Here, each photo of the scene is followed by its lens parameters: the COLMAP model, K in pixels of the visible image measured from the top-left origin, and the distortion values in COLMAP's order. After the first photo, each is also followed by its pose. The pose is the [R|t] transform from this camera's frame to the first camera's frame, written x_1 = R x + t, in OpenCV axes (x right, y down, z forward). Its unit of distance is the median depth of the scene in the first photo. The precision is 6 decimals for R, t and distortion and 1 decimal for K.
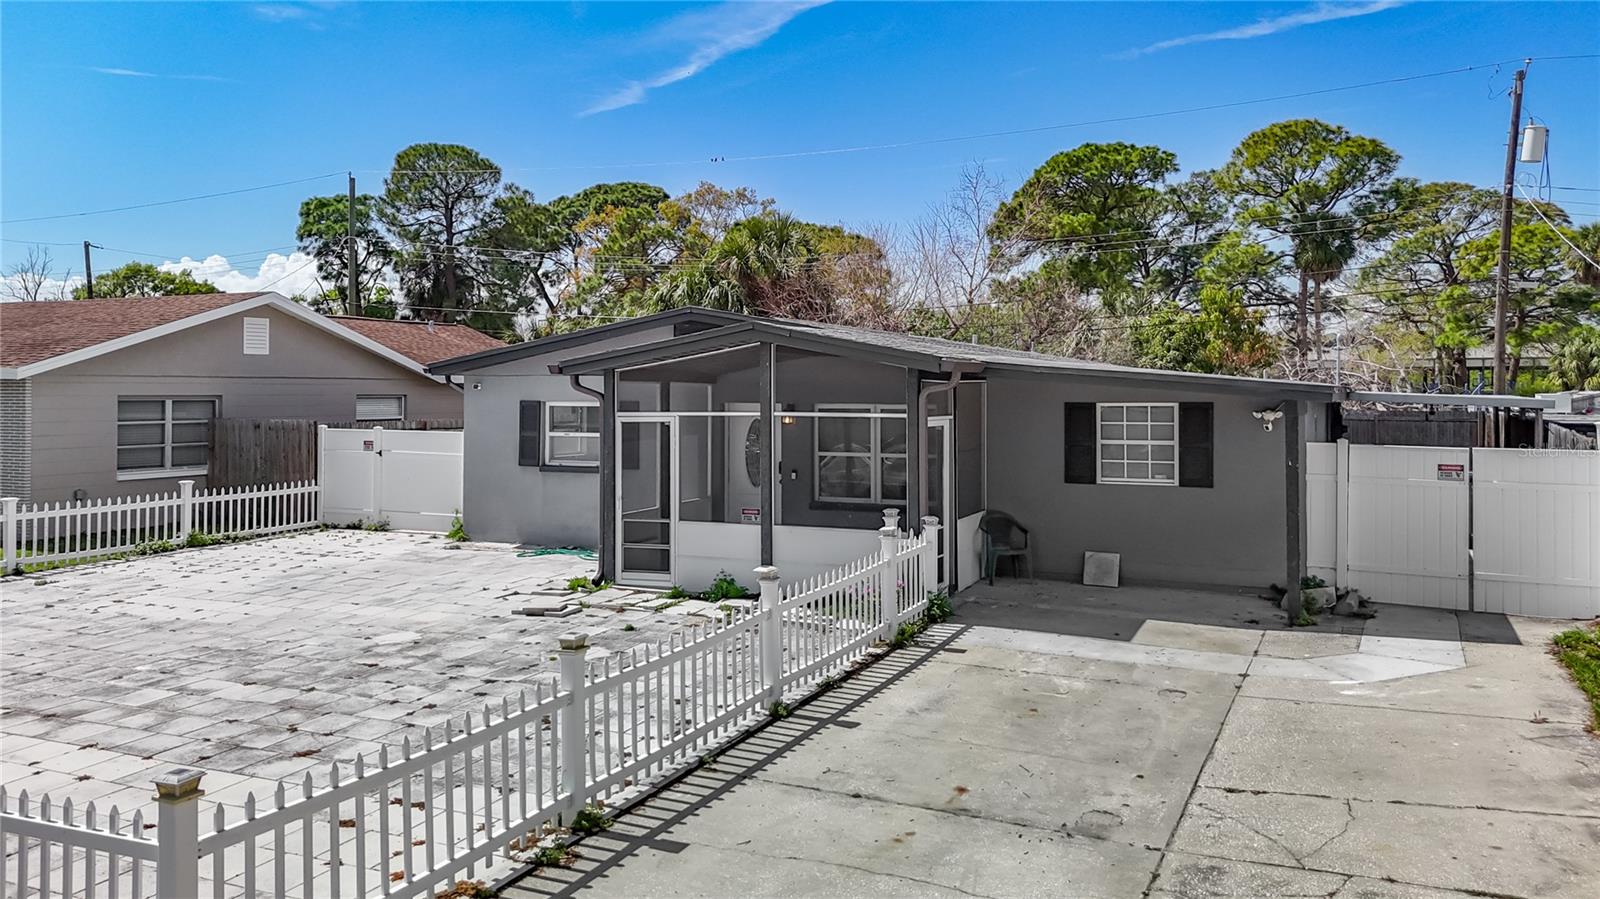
lens RADIAL K [[1184.2, 0, 820.6], [0, 1184.2, 393.0], [0, 0, 1]] dist [0.068437, -0.003908]
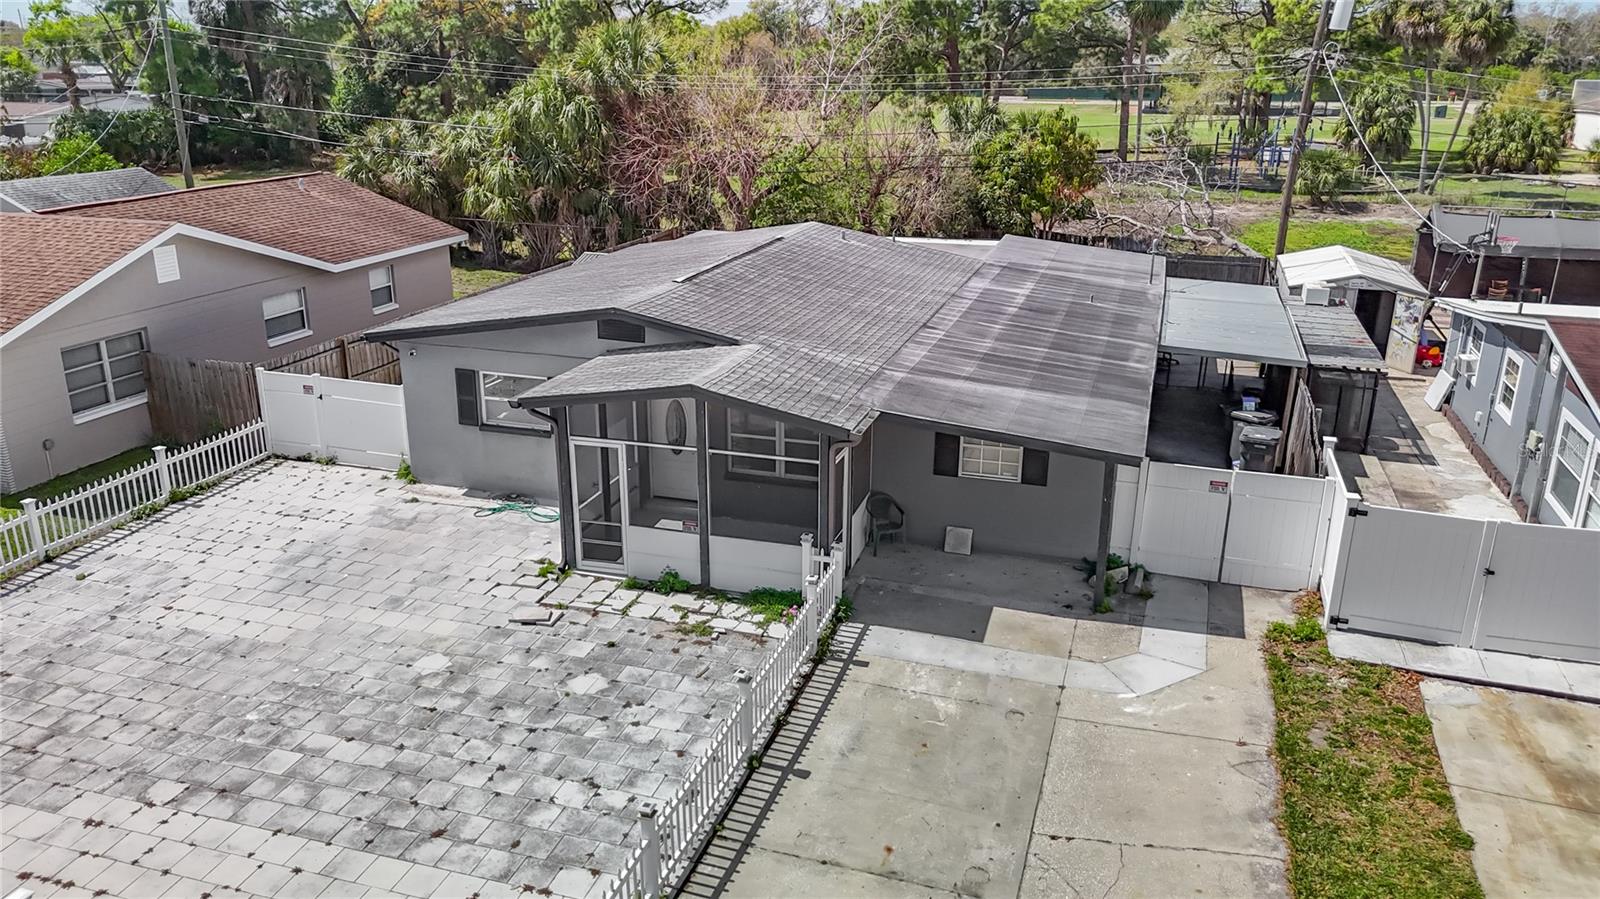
lens RADIAL K [[1171.6, 0, 796.1], [0, 1171.6, 467.0], [0, 0, 1]] dist [0.041489, -0.005648]
pose [[0.991823, -0.035162, 0.122685, -0.093800], [-0.006813, 0.945340, 0.326015, -0.346637], [-0.127443, -0.324185, 0.937370, -0.145554]]
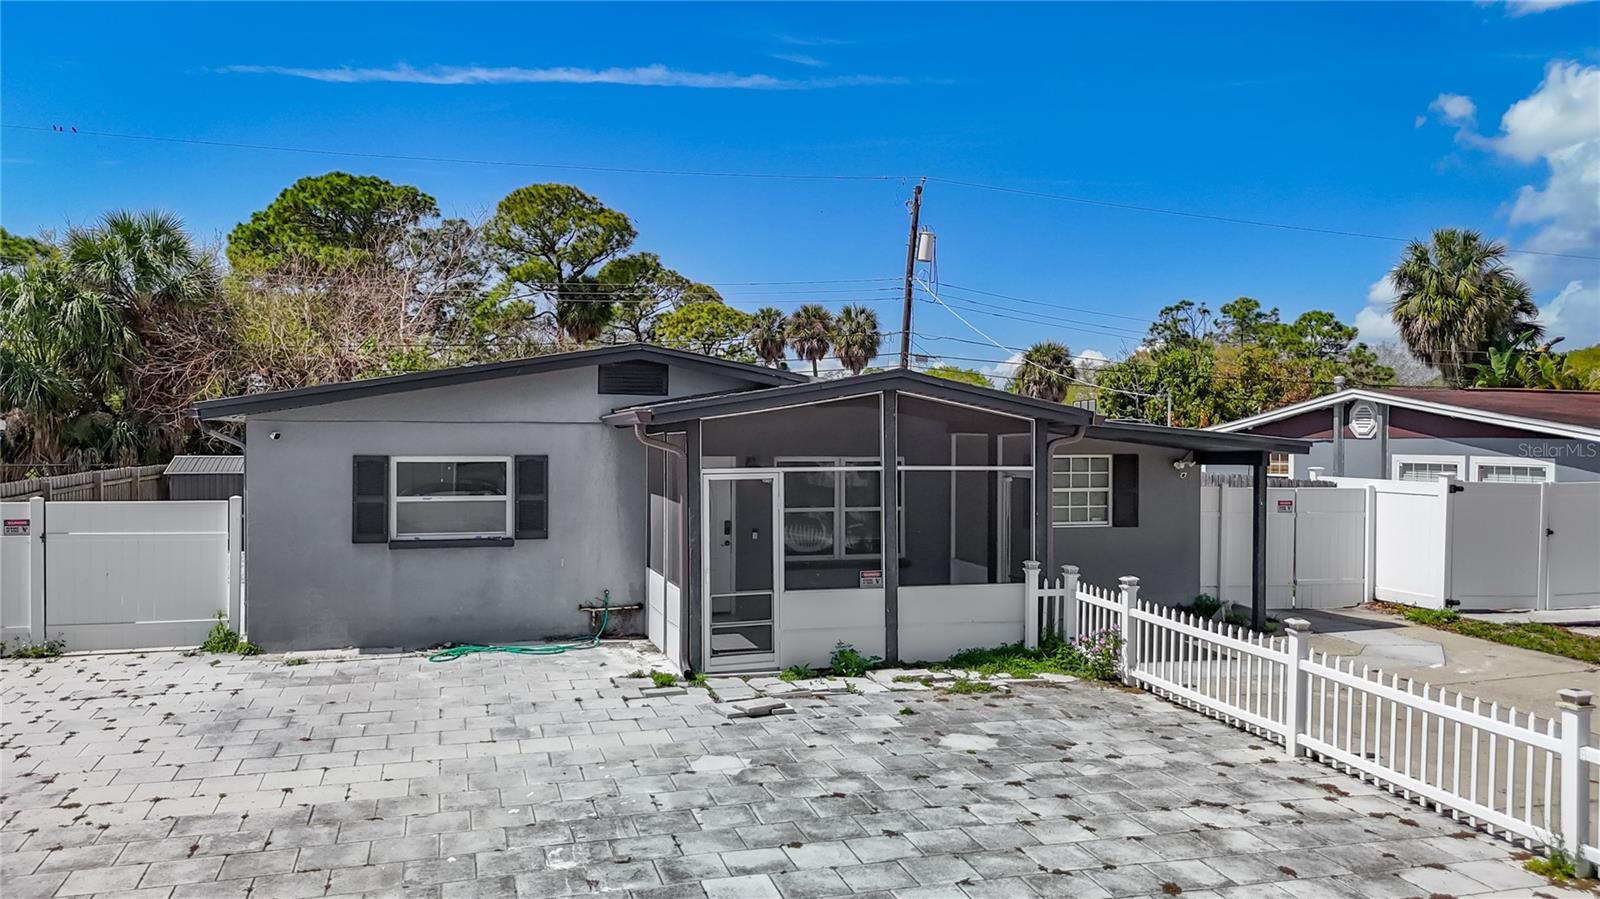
lens RADIAL K [[1190.4, 0, 800.0], [0, 1190.4, 449.5], [0, 0, 1]] dist [0.057200, -0.004966]
pose [[0.753693, -0.001911, 0.657224, -0.686018], [-0.001647, 0.999987, 0.004796, -0.001698], [-0.657224, -0.004697, 0.753680, 0.325216]]
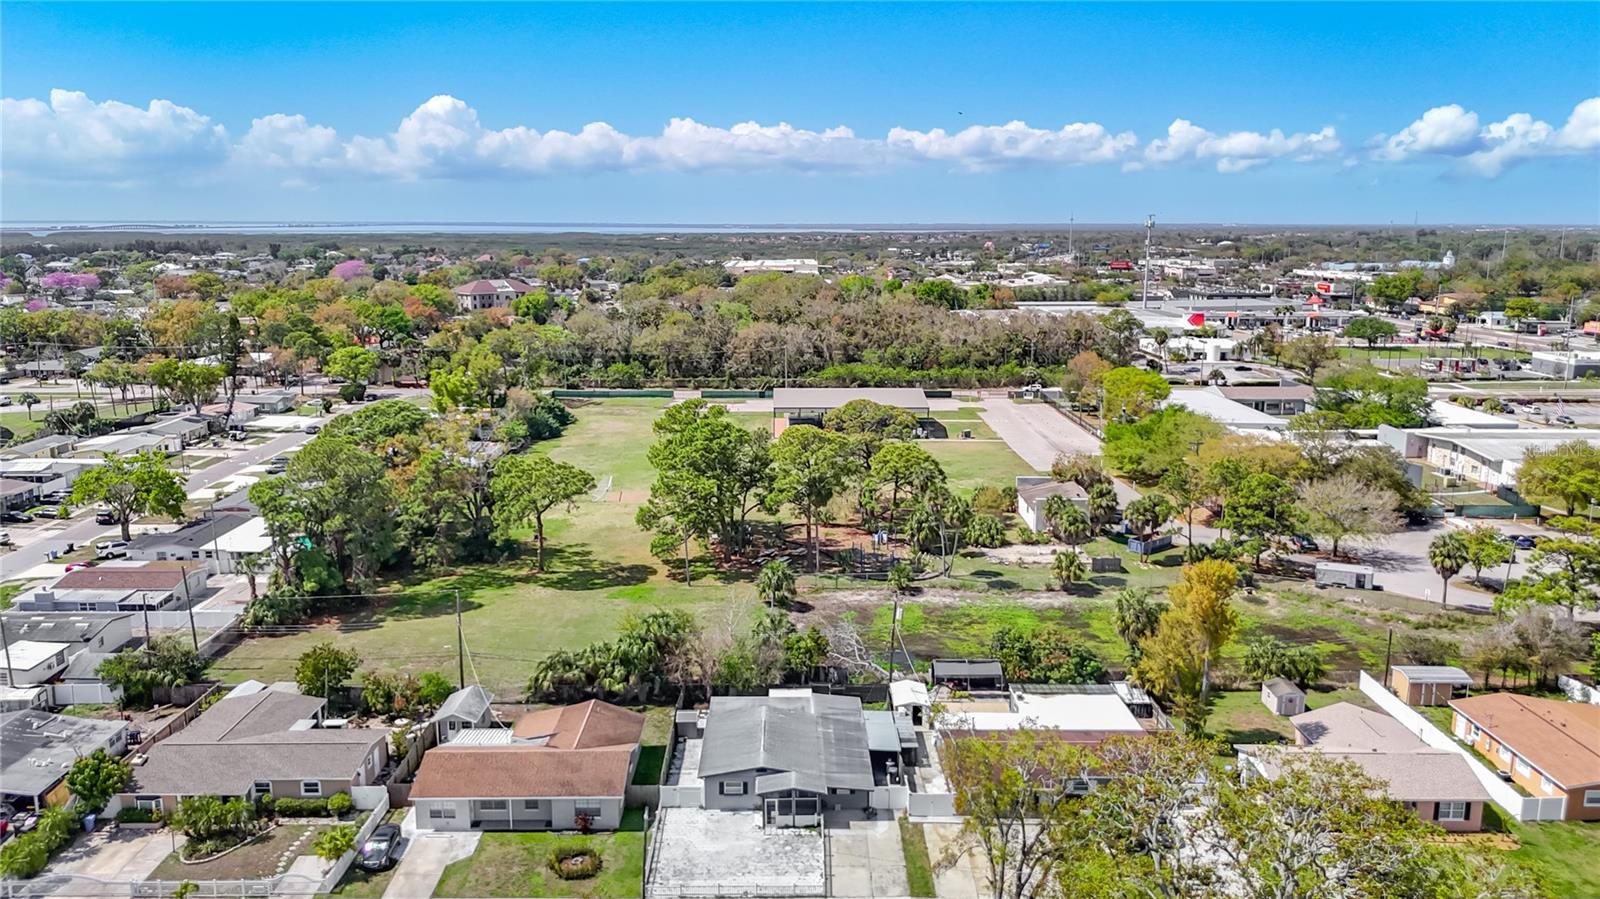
lens RADIAL K [[1184.2, 0, 820.6], [0, 1184.2, 393.0], [0, 0, 1]] dist [0.068437, -0.003908]
pose [[0.895266, -0.045849, 0.443167, -2.530603], [-0.010712, 0.992188, 0.124289, -2.798686], [-0.445404, -0.116018, 0.887781, -4.277582]]
